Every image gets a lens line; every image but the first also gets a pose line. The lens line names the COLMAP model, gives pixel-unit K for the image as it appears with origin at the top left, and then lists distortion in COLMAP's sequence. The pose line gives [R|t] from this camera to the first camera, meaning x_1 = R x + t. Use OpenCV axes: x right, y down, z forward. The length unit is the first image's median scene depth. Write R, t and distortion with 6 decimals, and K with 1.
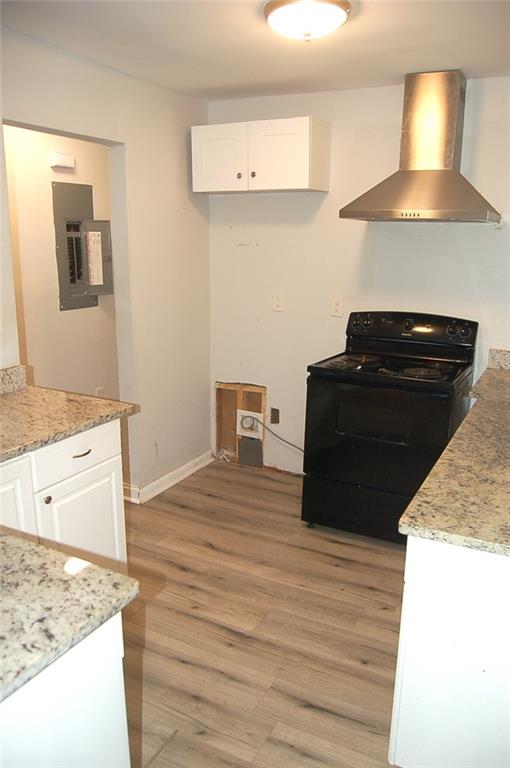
lens RADIAL K [[603.1, 0, 257.5], [0, 603.1, 385.6], [0, 0, 1]] dist [-0.062910, -0.001951]
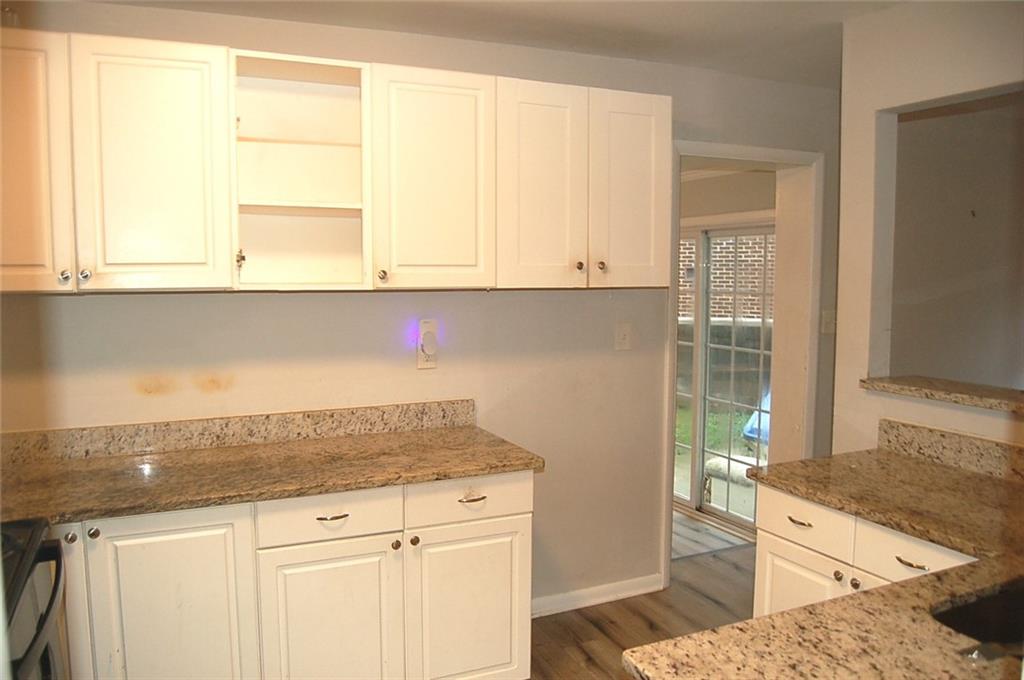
lens RADIAL K [[804.1, 0, 508.8], [0, 804.1, 338.3], [0, 0, 1]] dist [-0.062910, -0.001951]
pose [[-0.799607, -0.067306, 0.596740, -0.311187], [0.134079, 0.948606, 0.286653, -0.229558], [-0.585364, 0.309220, -0.749487, 0.953530]]
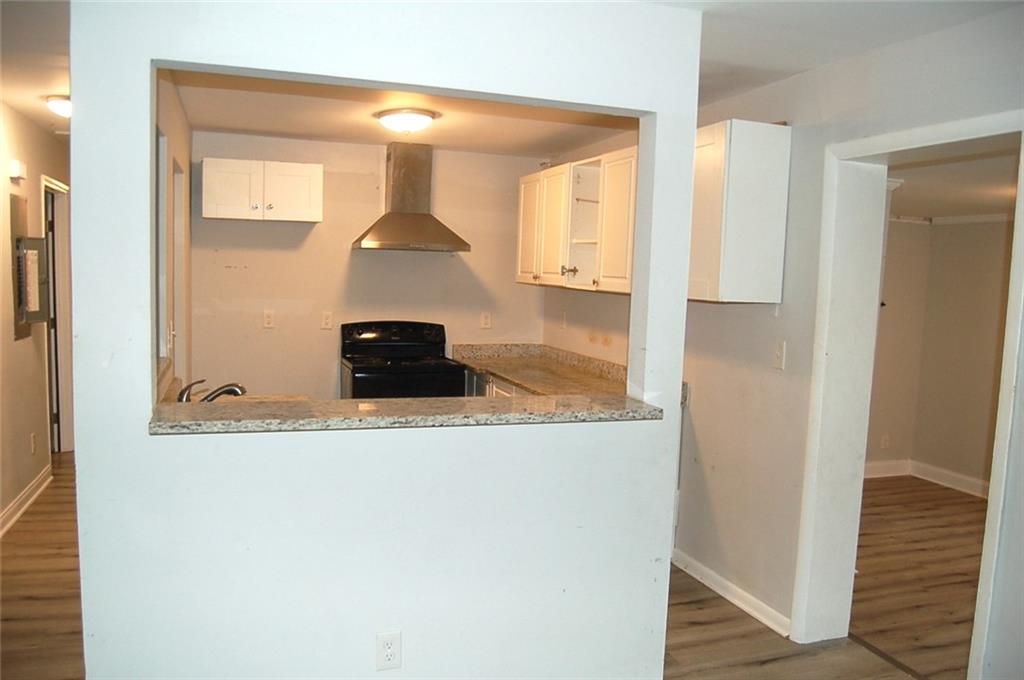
lens RADIAL K [[804.1, 0, 510.6], [0, 804.1, 343.8], [0, 0, 1]] dist [-0.062910, -0.001951]
pose [[0.685344, -0.058933, 0.725831, -0.761398], [0.154334, 0.985833, -0.065681, 0.070012], [-0.711678, 0.157034, 0.684730, -0.303909]]
